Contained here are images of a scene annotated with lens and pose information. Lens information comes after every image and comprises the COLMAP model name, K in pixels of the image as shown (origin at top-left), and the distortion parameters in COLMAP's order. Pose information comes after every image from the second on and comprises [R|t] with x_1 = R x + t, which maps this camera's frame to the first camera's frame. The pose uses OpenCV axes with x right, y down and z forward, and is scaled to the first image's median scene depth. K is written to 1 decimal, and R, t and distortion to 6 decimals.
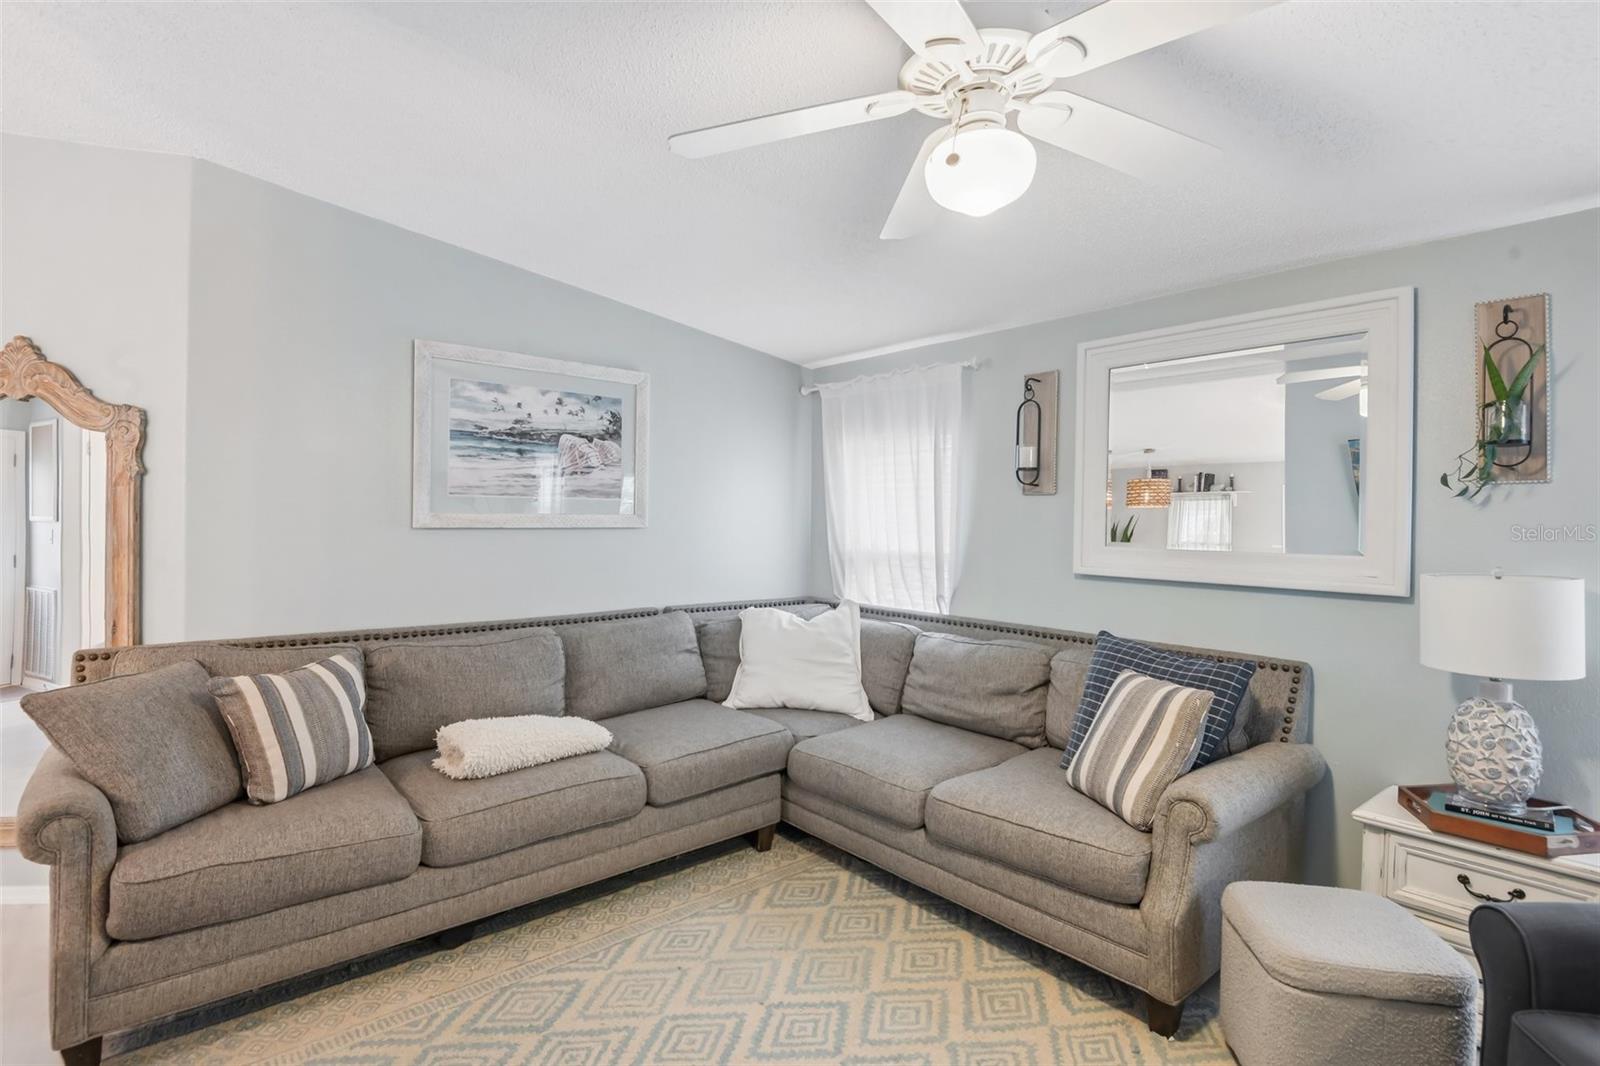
lens RADIAL K [[759.8, 0, 806.0], [0, 759.8, 516.6], [0, 0, 1]] dist [-0.010856, -0.008943]
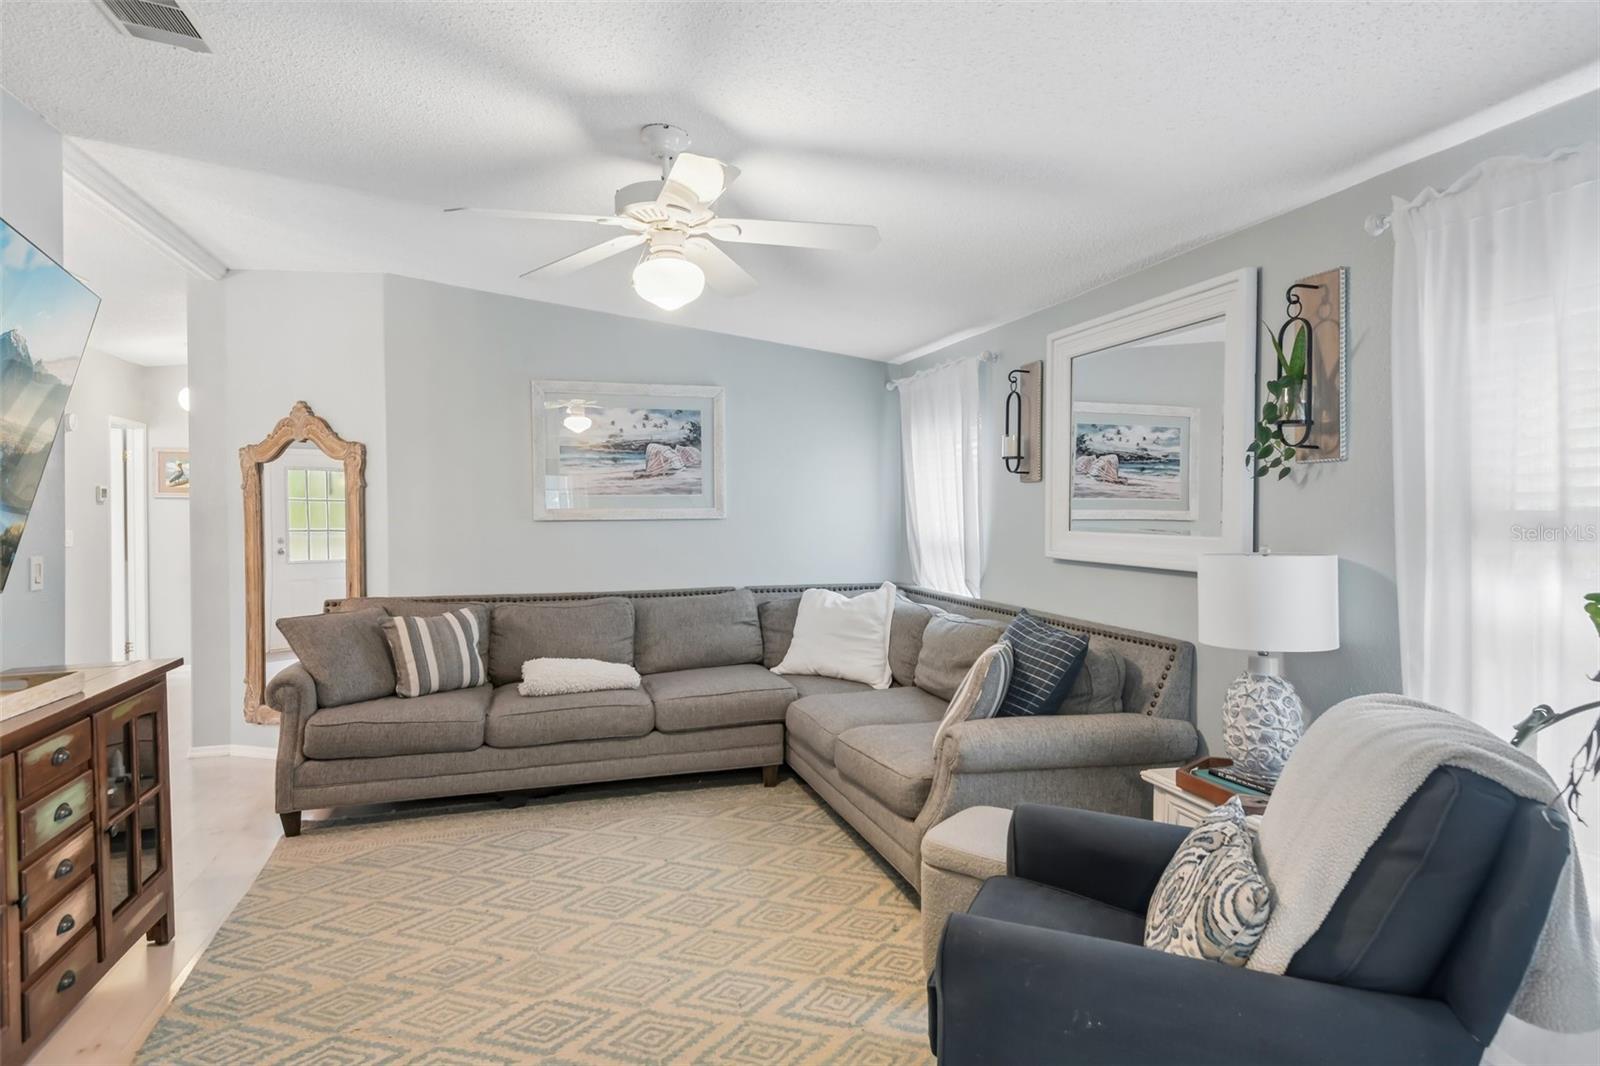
lens RADIAL K [[901.1, 0, 825.8], [0, 901.1, 523.2], [0, 0, 1]] dist [0.020932, -0.007633]
pose [[0.917266, -0.010189, -0.398145, 0.737259], [0.016468, 0.999788, 0.012353, 0.010231], [0.397935, -0.017888, 0.917239, -0.327981]]
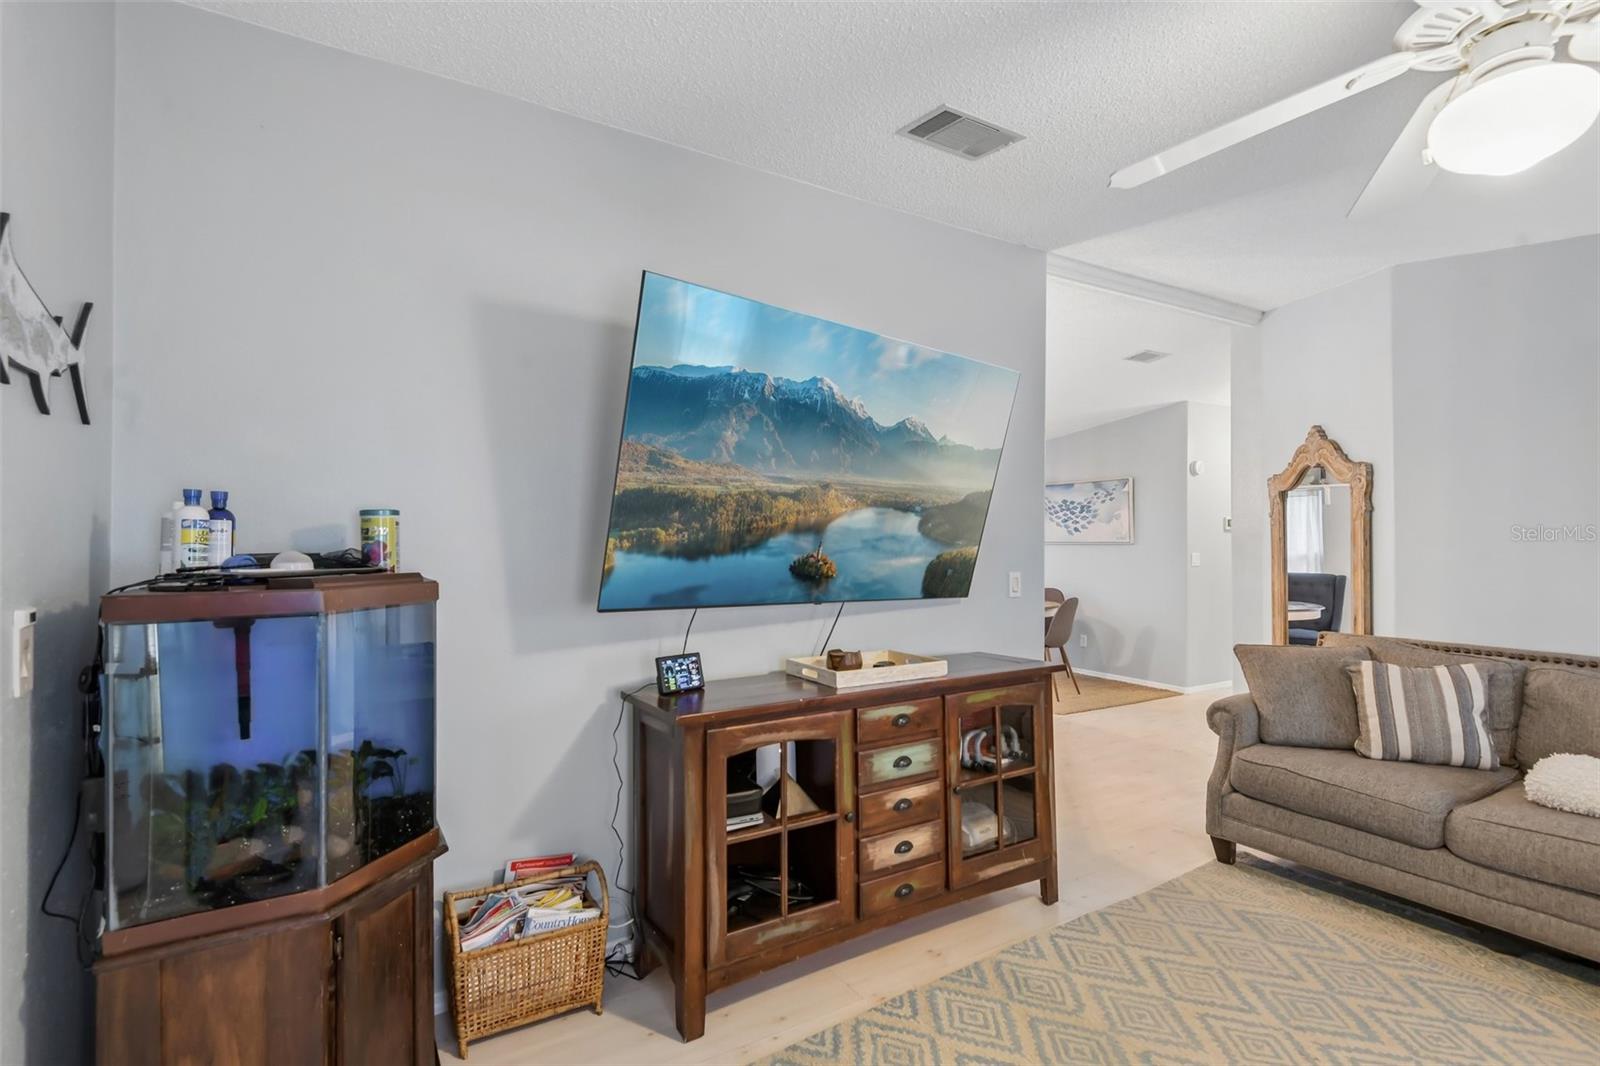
lens RADIAL K [[749.2, 0, 775.9], [0, 749.2, 537.5], [0, 0, 1]] dist [0.026550, -0.020553]
pose [[-0.189804, -0.014613, -0.981713, 0.705542], [0.004939, 0.999862, -0.015838, 0.008957], [0.981810, -0.007855, -0.189706, 0.207045]]
